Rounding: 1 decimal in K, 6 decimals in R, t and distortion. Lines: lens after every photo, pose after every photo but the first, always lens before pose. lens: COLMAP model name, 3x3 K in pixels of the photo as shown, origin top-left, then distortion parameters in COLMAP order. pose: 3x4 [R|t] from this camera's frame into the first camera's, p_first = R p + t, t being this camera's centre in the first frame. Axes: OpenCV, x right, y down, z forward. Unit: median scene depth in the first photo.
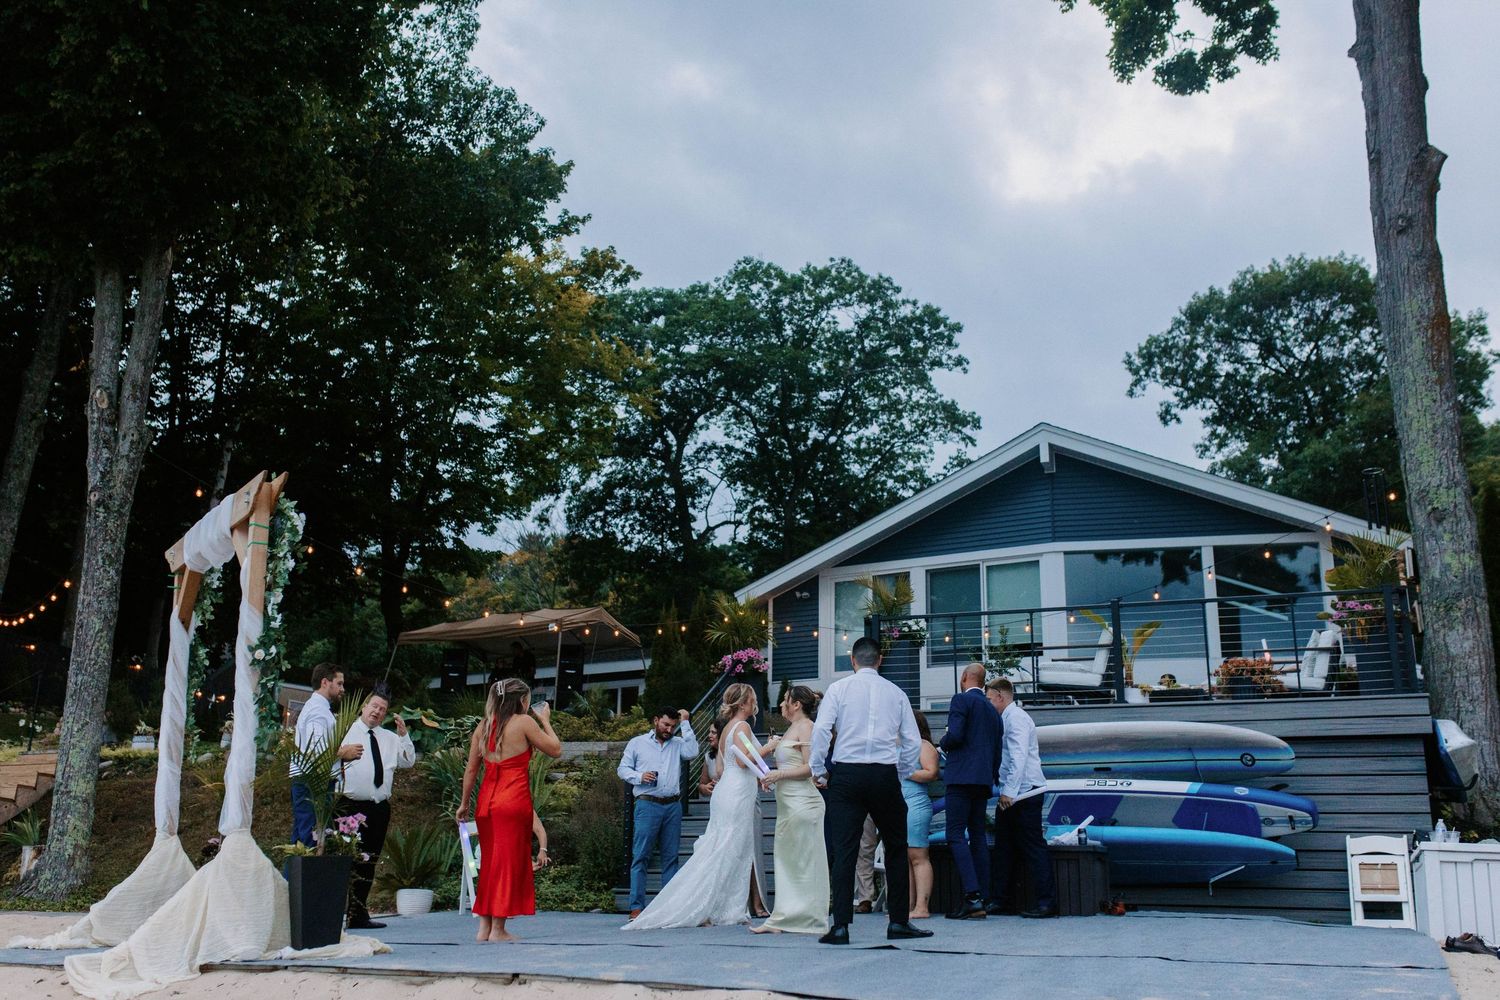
lens RADIAL K [[1497.0, 0, 750.0], [0, 1497.0, 500.0], [0, 0, 1]] dist [0.011317, 0.006870]
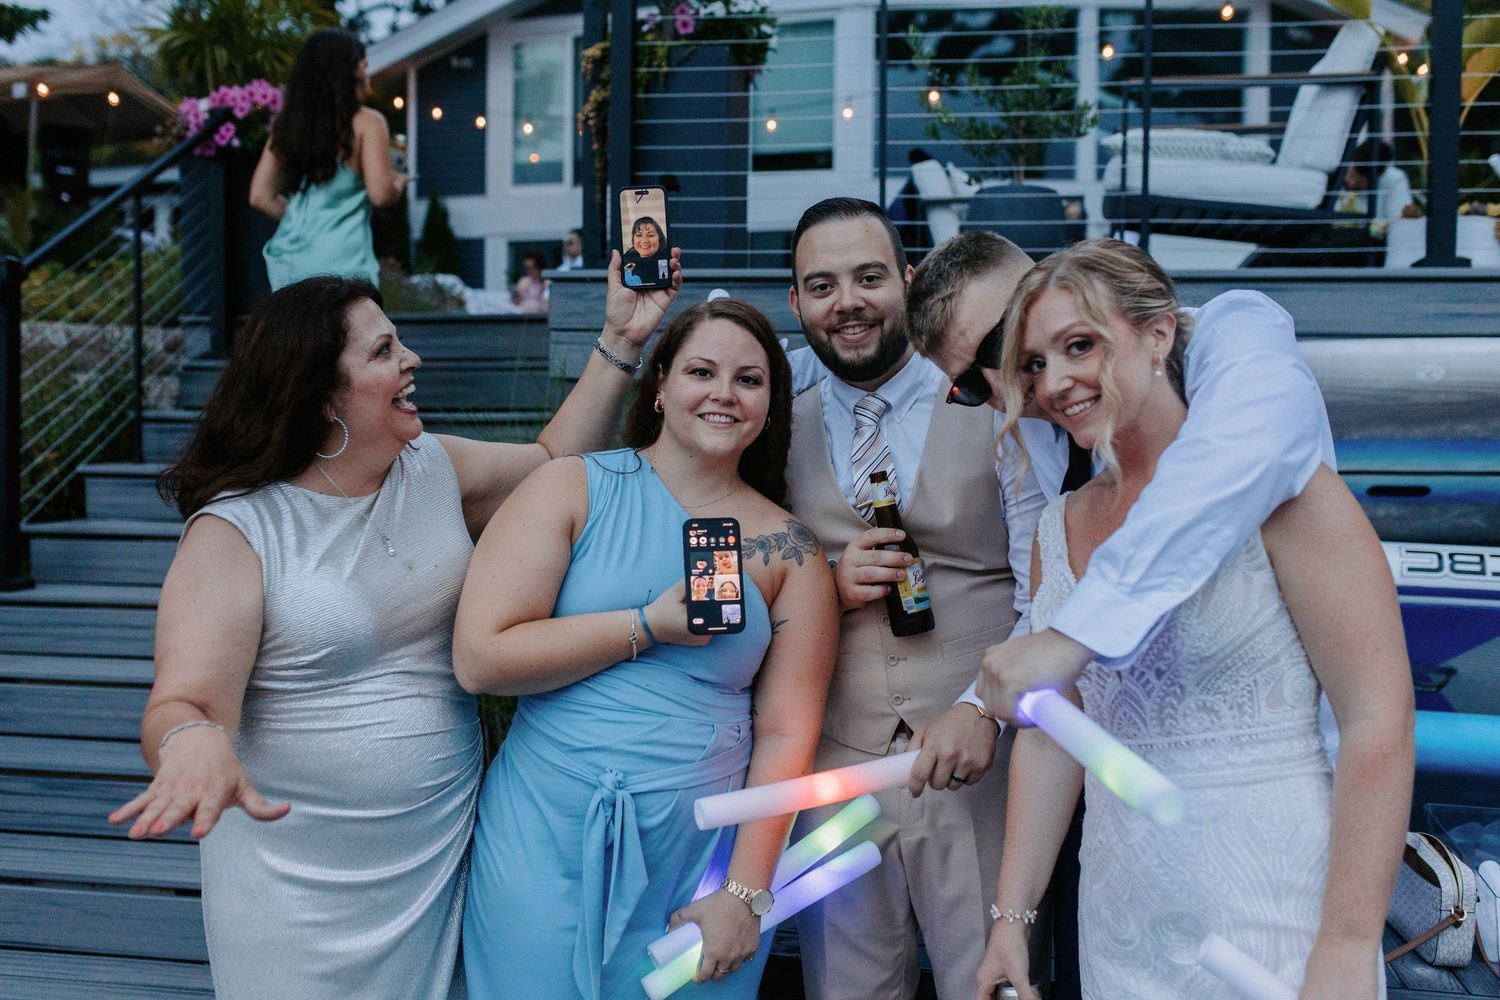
lens RADIAL K [[1497.0, 0, 750.0], [0, 1497.0, 500.0], [0, 0, 1]] dist [0.011317, 0.006870]
pose [[0.978674, -0.011842, 0.205078, 0.030683], [-0.051367, 0.952512, 0.300136, 0.060498], [-0.198893, -0.304270, 0.931591, 0.455933]]
